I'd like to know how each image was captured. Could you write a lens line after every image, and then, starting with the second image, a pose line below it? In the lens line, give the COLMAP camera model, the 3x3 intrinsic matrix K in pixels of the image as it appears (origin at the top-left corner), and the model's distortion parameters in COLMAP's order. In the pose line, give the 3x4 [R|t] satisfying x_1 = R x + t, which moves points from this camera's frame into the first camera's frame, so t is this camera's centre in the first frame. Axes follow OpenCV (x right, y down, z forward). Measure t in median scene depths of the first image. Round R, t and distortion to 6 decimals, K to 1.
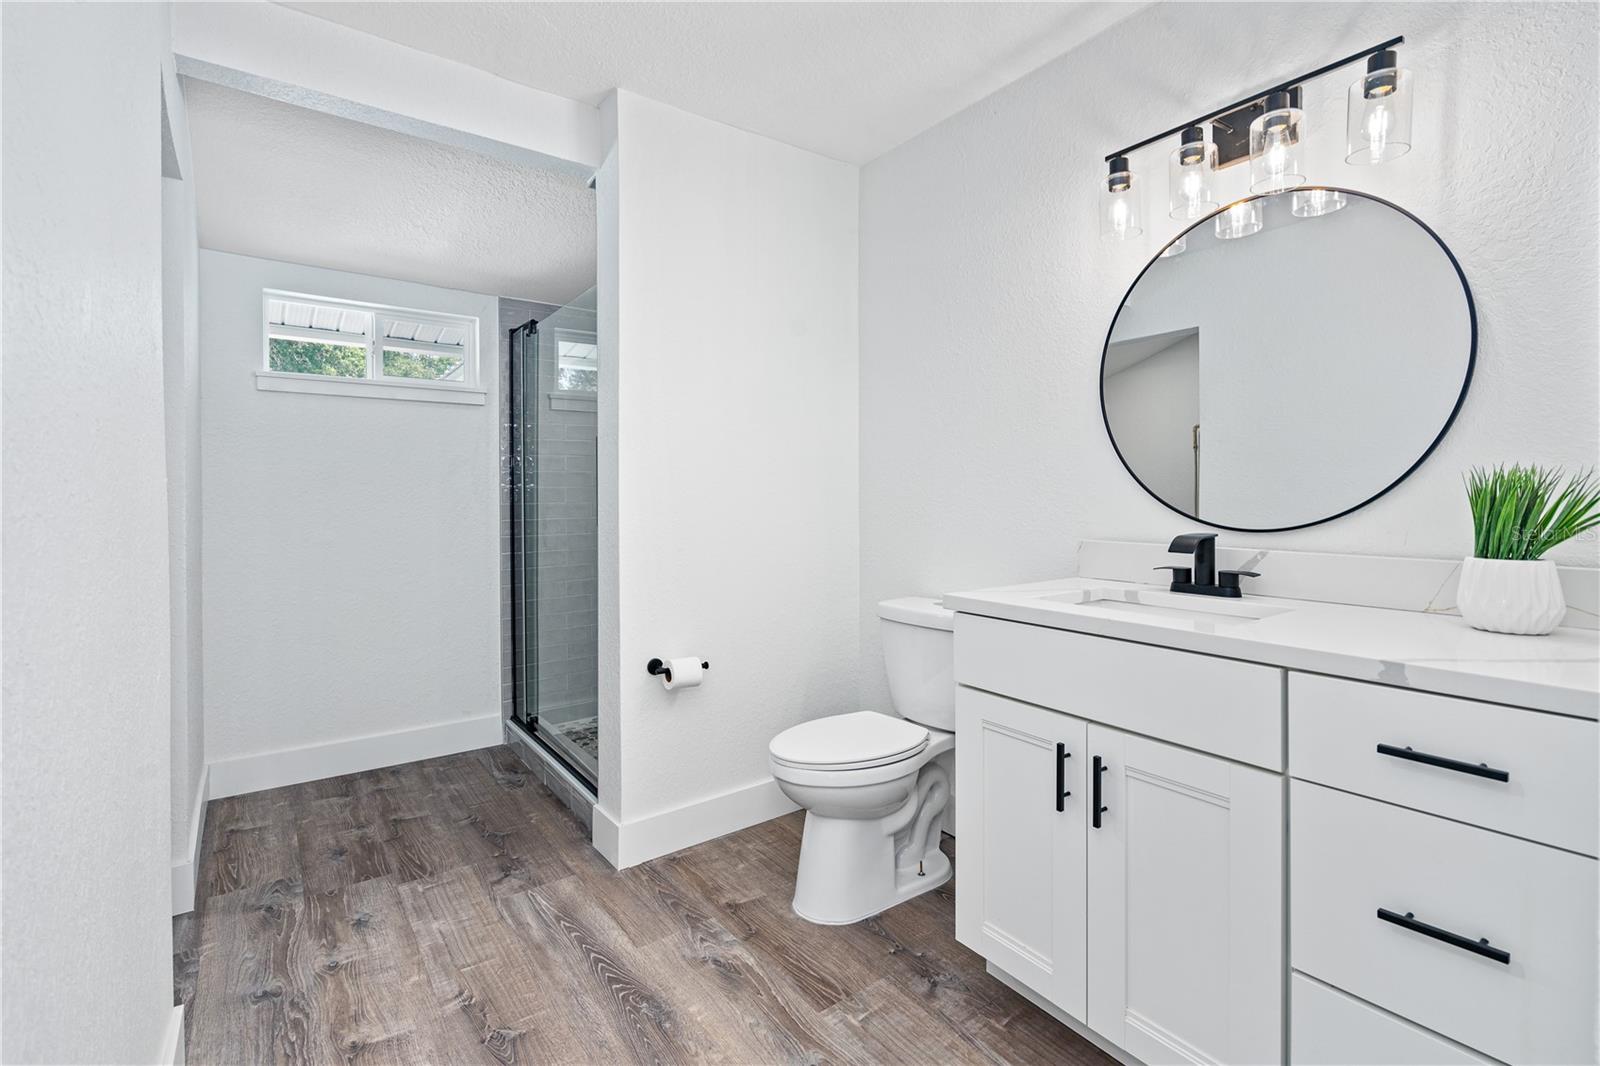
lens RADIAL K [[723.1, 0, 801.6], [0, 723.1, 518.3], [0, 0, 1]] dist [-0.004187, 0.001216]
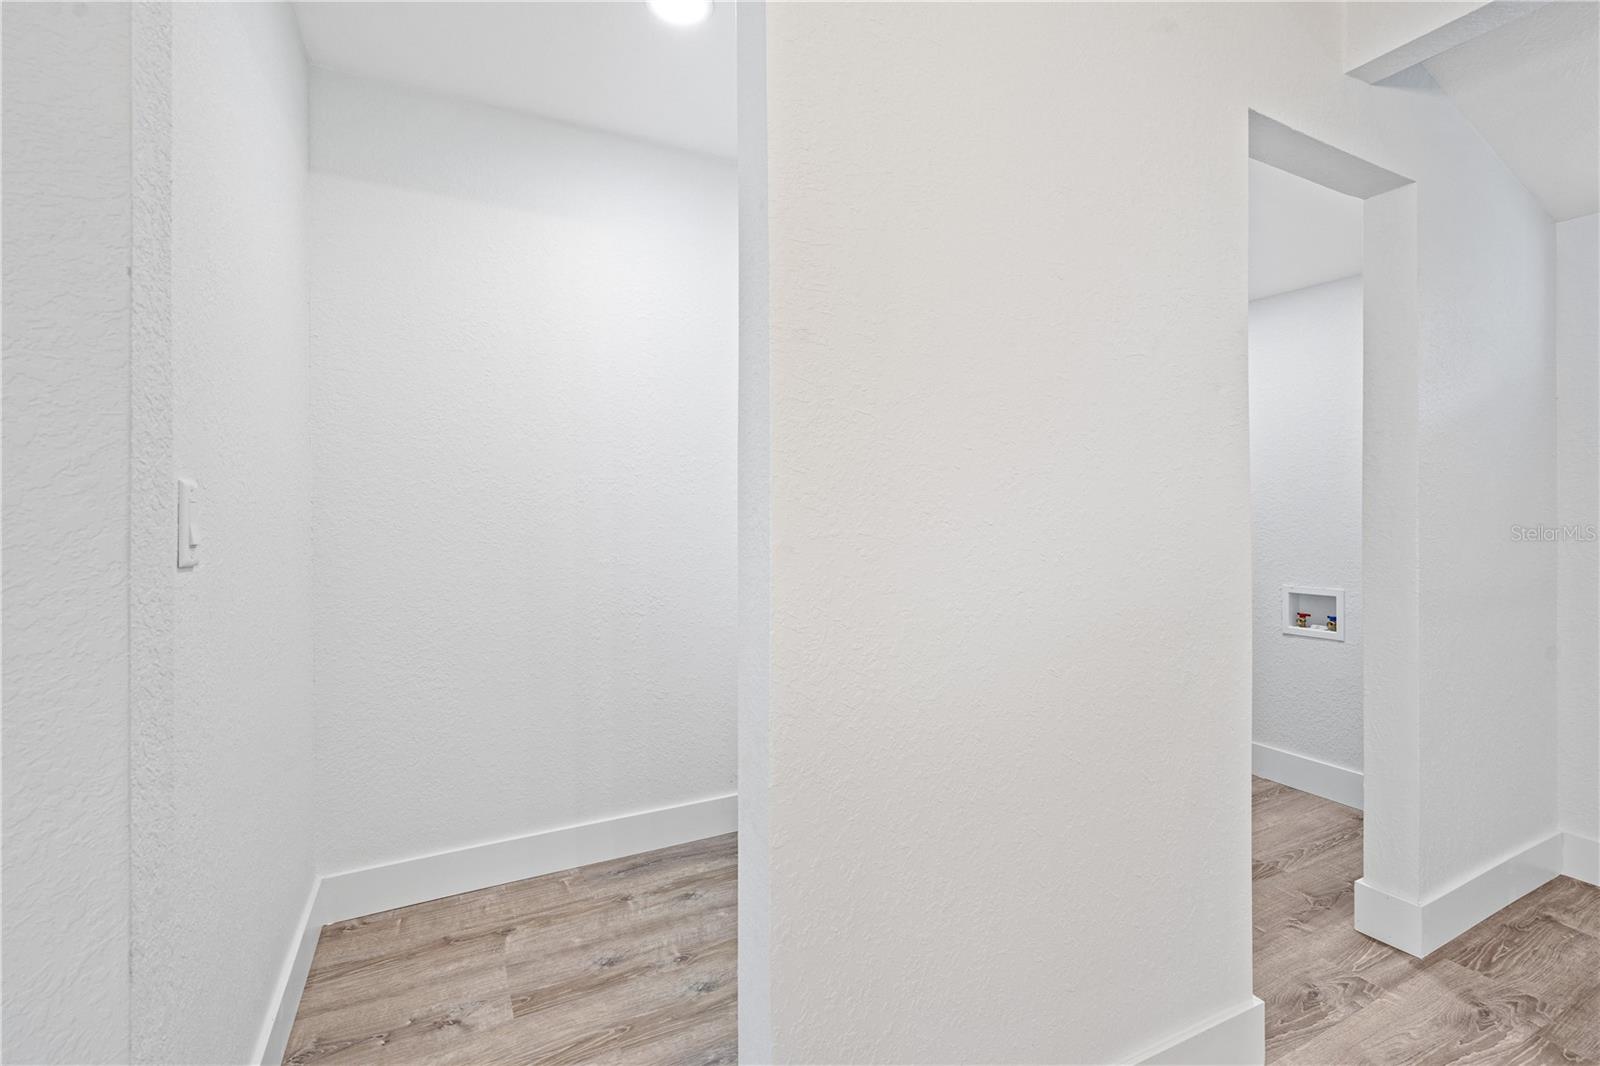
lens RADIAL K [[696.9, 0, 802.2], [0, 696.9, 527.1], [0, 0, 1]] dist [0.000354, 0.000220]
pose [[-0.160851, 0.010687, -0.986921, 0.168034], [-0.022527, 0.999641, 0.014496, -0.010702], [0.986722, 0.024564, -0.160553, 0.329007]]
